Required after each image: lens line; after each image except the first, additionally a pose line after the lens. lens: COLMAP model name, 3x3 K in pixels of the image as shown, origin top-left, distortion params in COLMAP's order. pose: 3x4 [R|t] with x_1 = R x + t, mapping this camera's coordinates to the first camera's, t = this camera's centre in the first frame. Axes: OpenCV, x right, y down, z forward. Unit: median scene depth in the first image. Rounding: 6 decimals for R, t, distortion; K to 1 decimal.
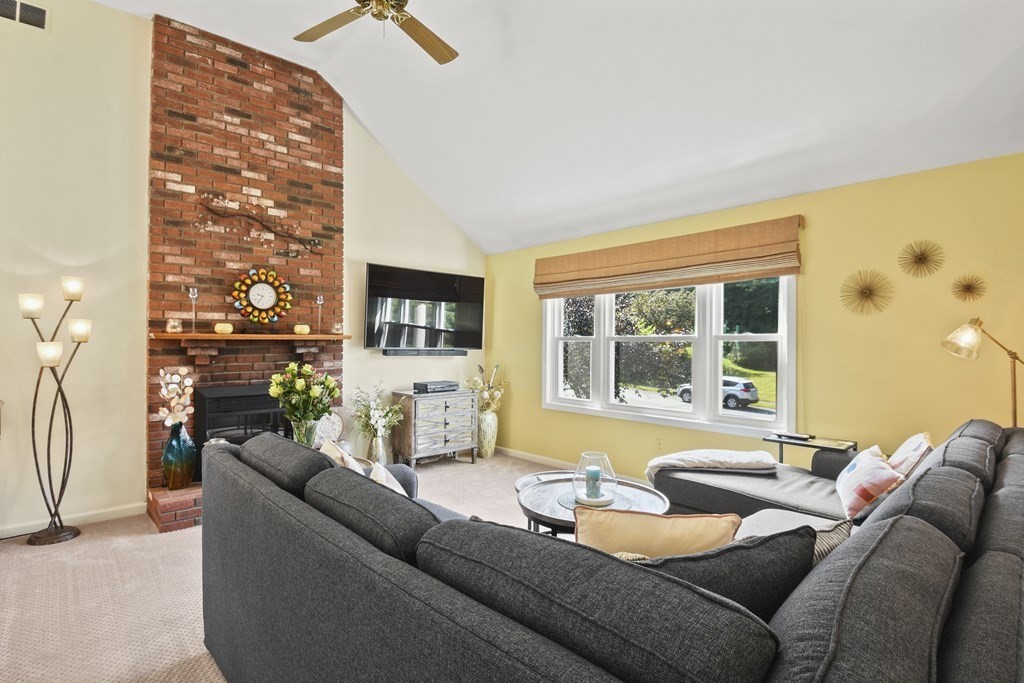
lens RADIAL K [[479.8, 0, 514.4], [0, 479.8, 343.5], [0, 0, 1]] dist [-0.036606, -0.000129]
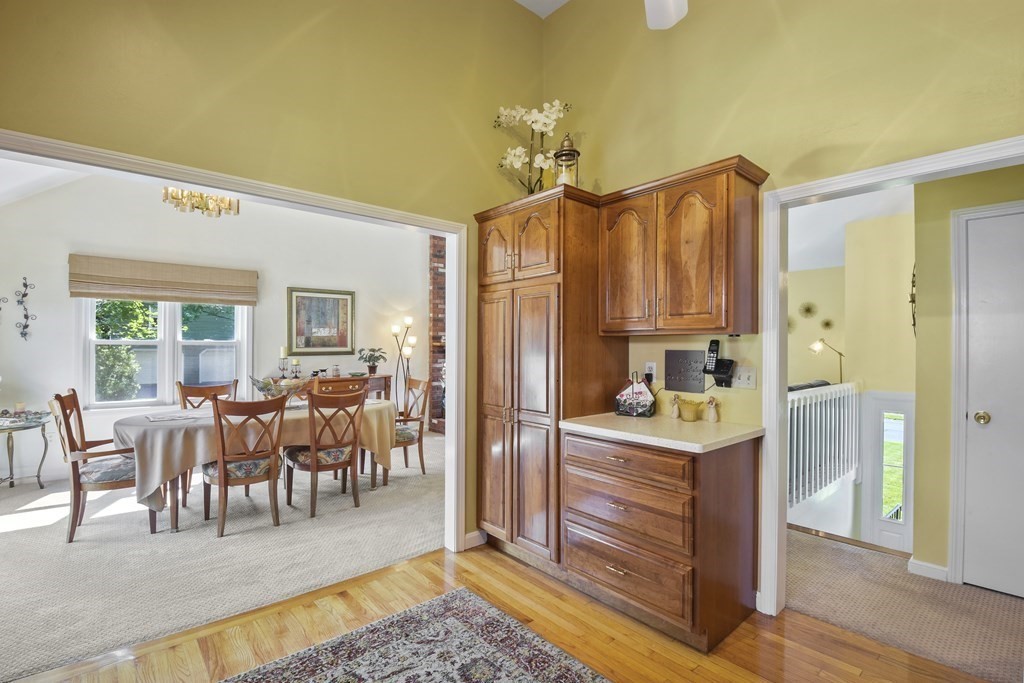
lens RADIAL K [[470.3, 0, 510.1], [0, 470.3, 343.6], [0, 0, 1]] dist [-0.021541, -0.001642]
pose [[0.998238, 0.002194, -0.059297, -0.364384], [-0.002809, 0.999943, -0.010294, 0.001626], [0.059271, 0.010443, 0.998187, -1.180653]]
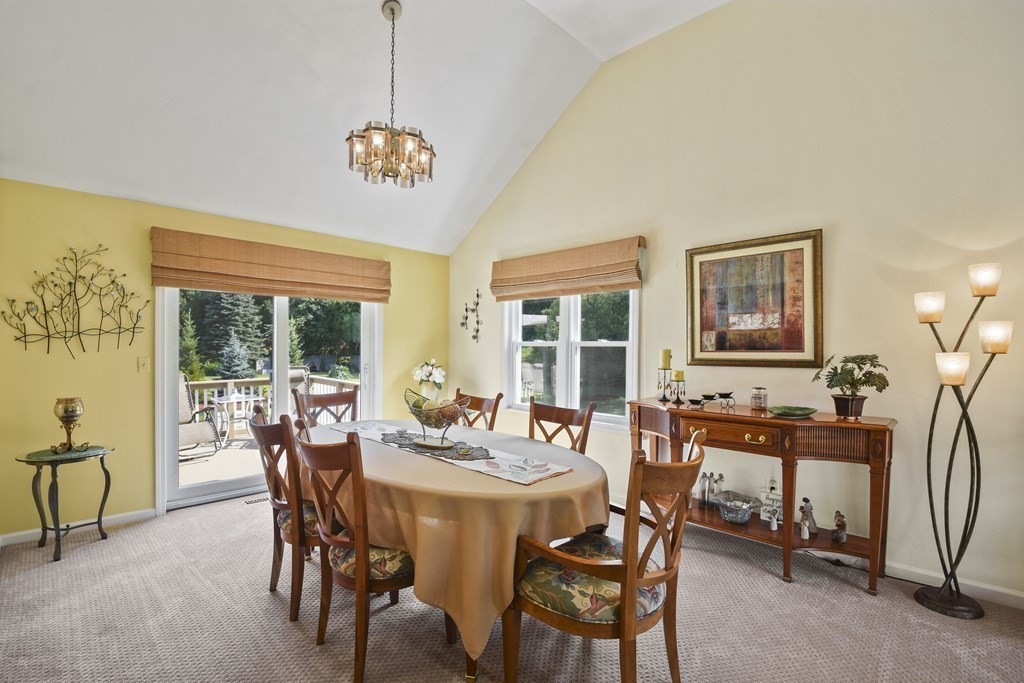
lens RADIAL K [[470.3, 0, 508.9], [0, 470.3, 348.0], [0, 0, 1]] dist [-0.021541, -0.001642]
pose [[0.016089, 0.001982, -0.999869, -0.245622], [-0.011142, 0.999936, 0.001803, -0.003578], [0.999808, 0.011111, 0.016110, 0.242997]]
